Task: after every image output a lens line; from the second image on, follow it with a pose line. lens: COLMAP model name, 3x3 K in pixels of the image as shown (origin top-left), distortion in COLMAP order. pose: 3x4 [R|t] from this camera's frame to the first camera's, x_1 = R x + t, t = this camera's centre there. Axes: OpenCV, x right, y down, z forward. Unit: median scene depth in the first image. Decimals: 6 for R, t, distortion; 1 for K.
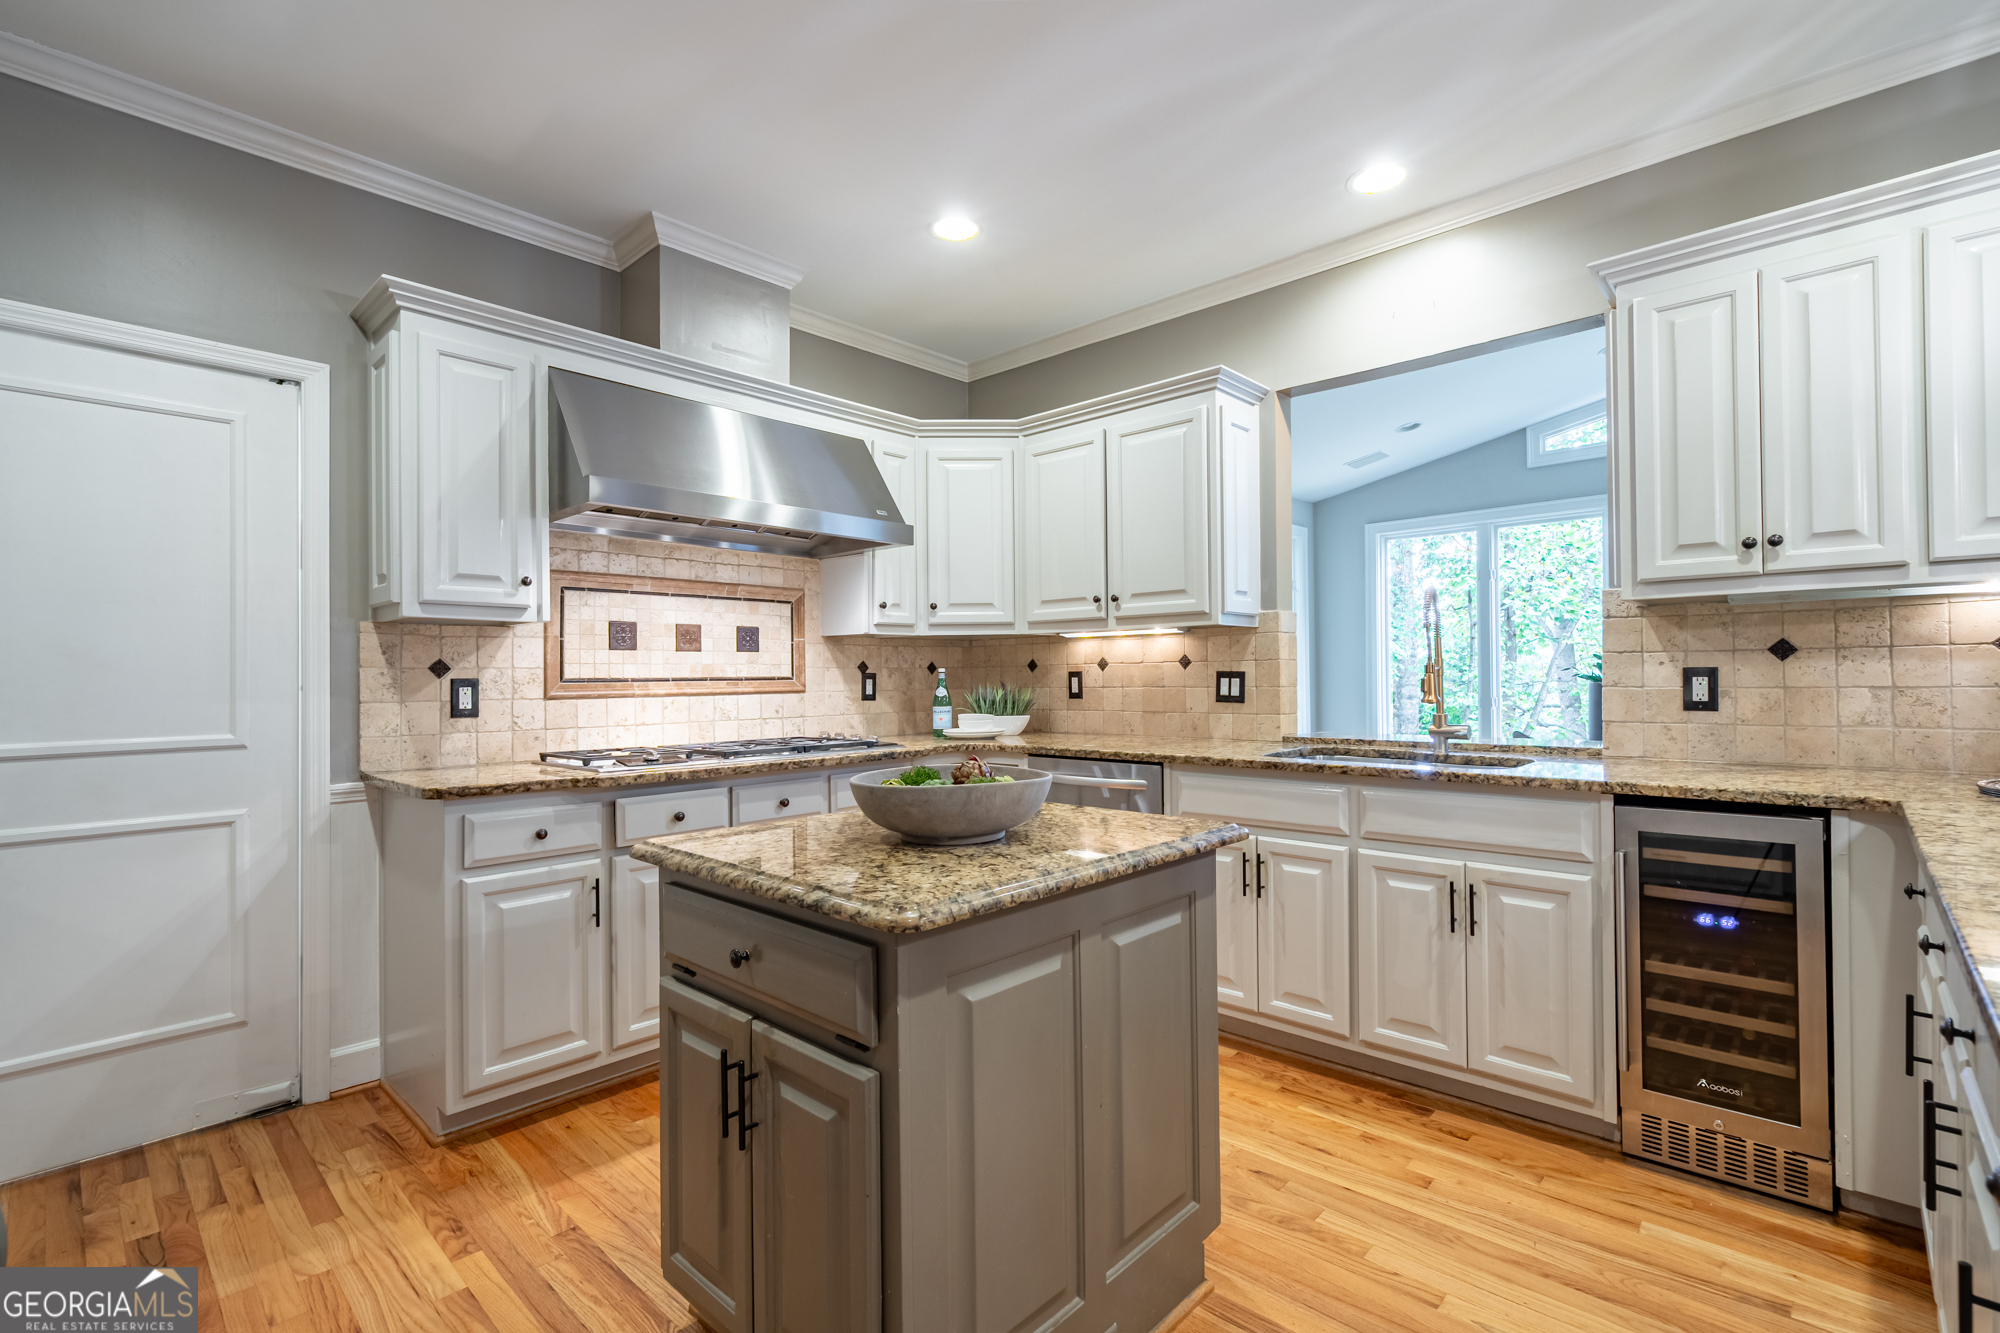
lens RADIAL K [[900.6, 0, 1015.3], [0, 900.6, 666.5], [0, 0, 1]] dist [-0.002179, 0.000705]
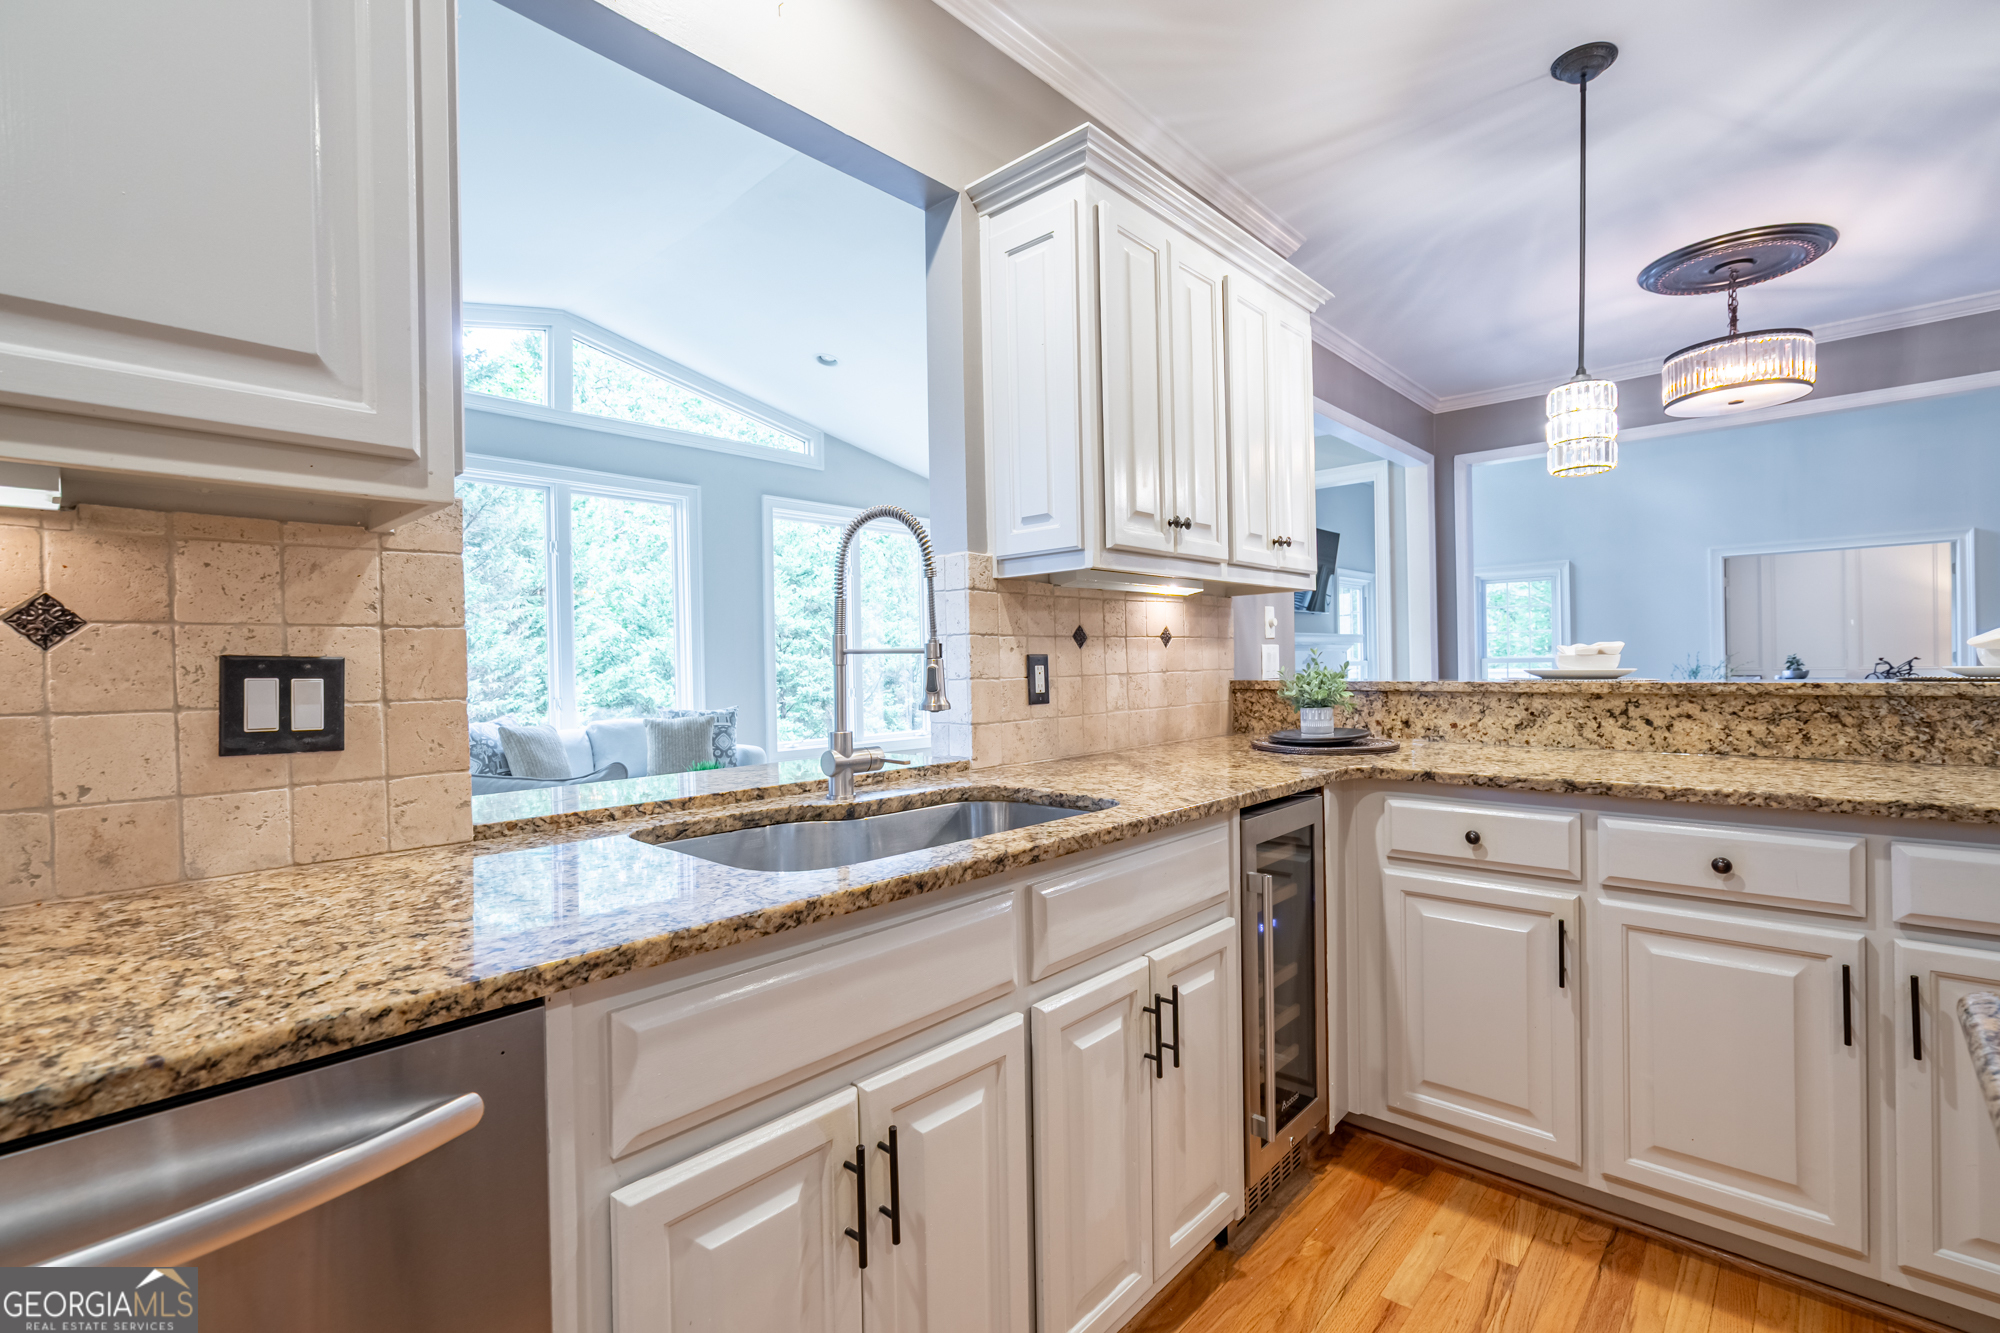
lens RADIAL K [[900.6, 0, 1015.3], [0, 900.6, 666.5], [0, 0, 1]] dist [-0.002179, 0.000705]
pose [[-0.009389, 0.005024, 0.999943, -0.115589], [0.006323, 0.999968, -0.004964, 0.016195], [-0.999936, 0.006276, -0.009420, 0.988982]]
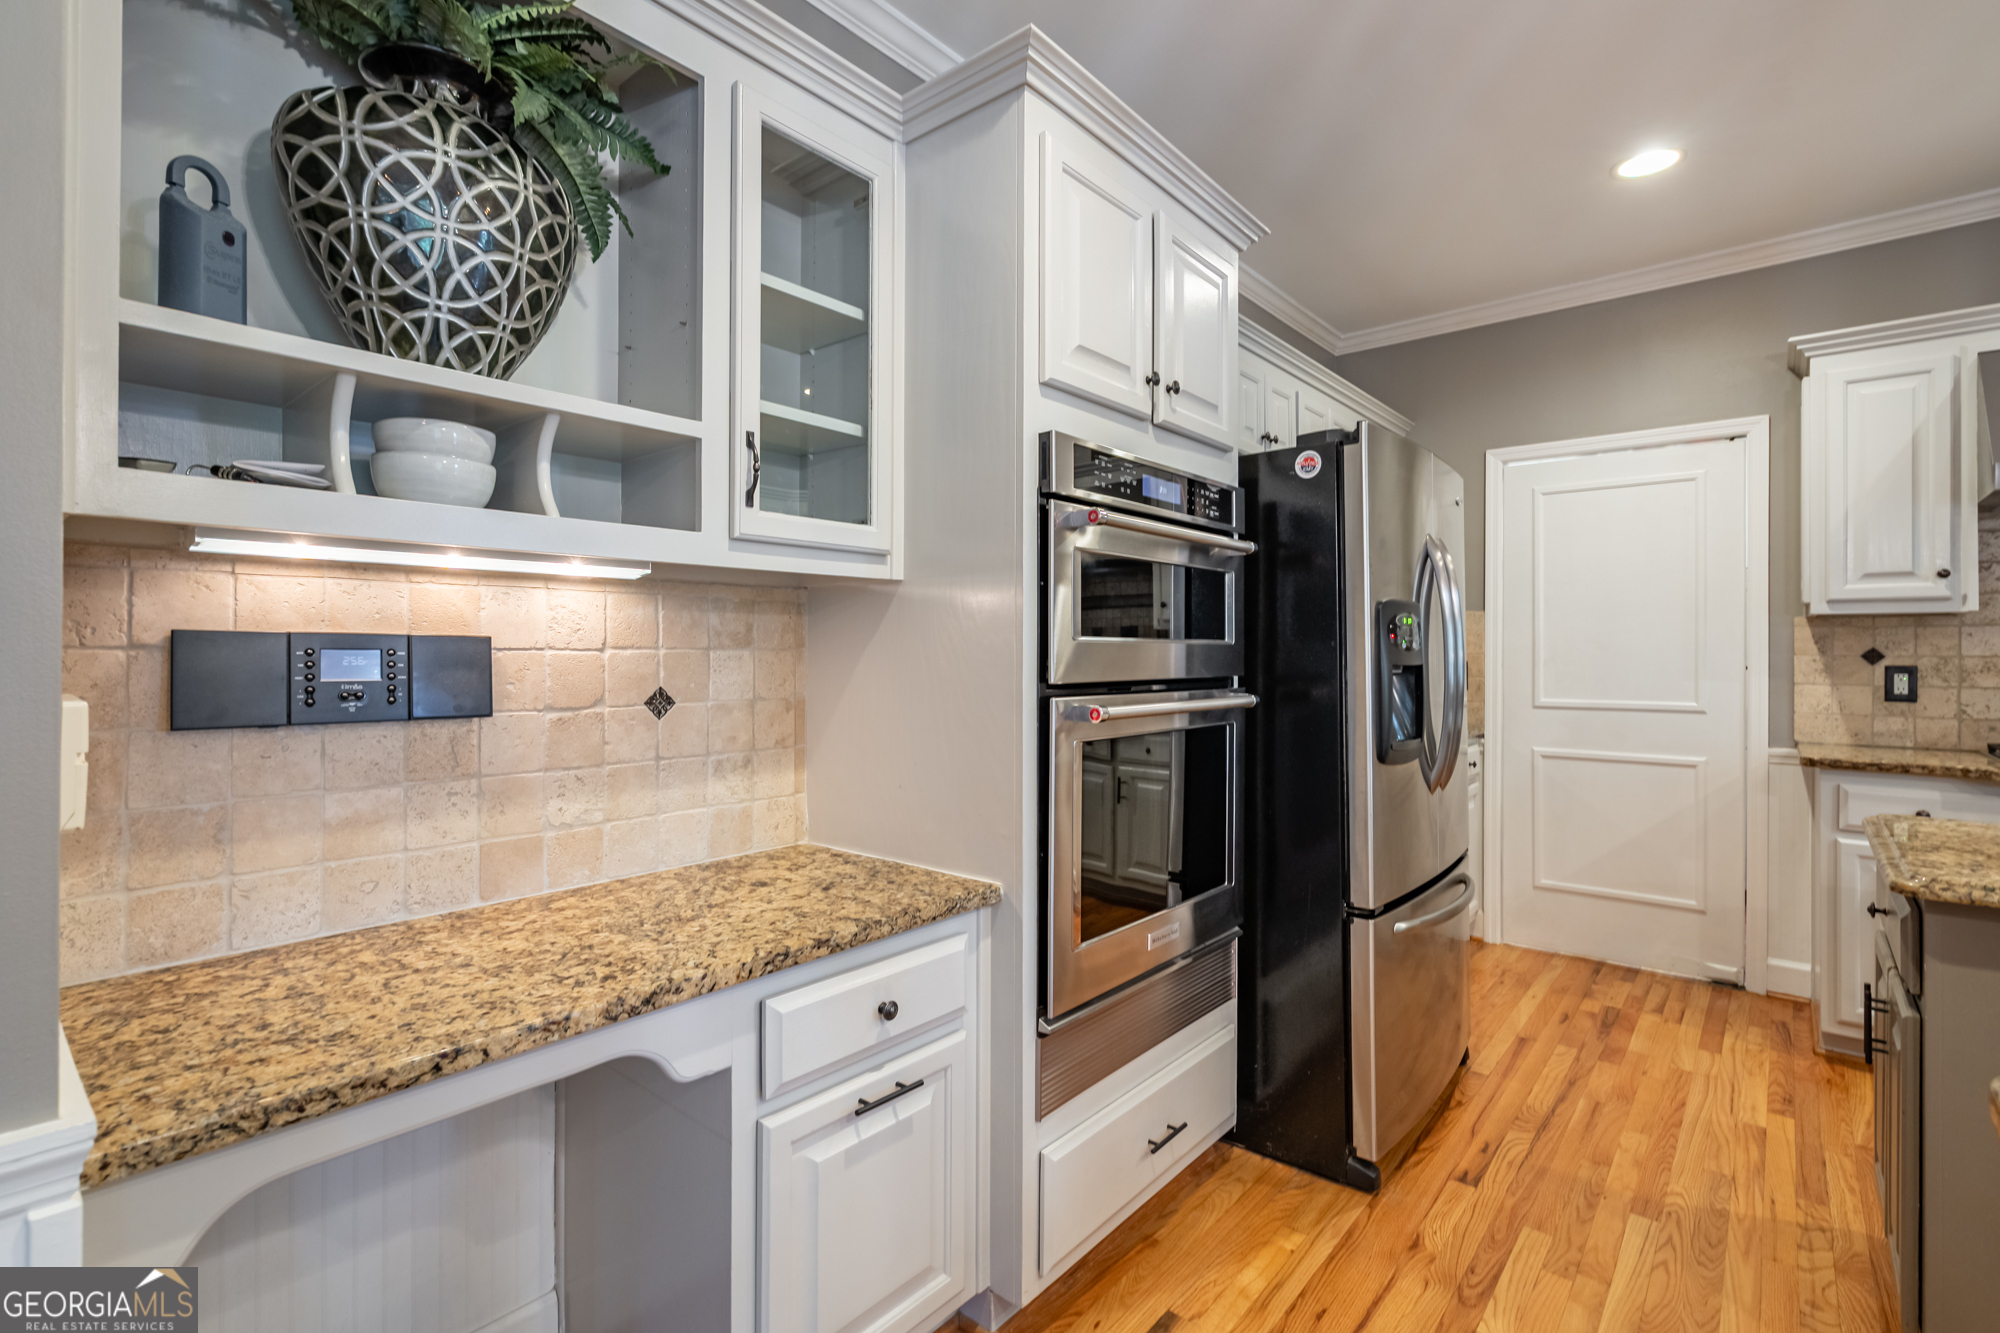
lens RADIAL K [[919.9, 0, 1005.1], [0, 919.9, 645.0], [0, 0, 1]] dist [0.000973, 0.000499]
pose [[0.038841, 0.003781, -0.999238, 0.471359], [0.007348, 0.999965, 0.004069, -0.025316], [0.999218, -0.007500, 0.038812, -0.114356]]
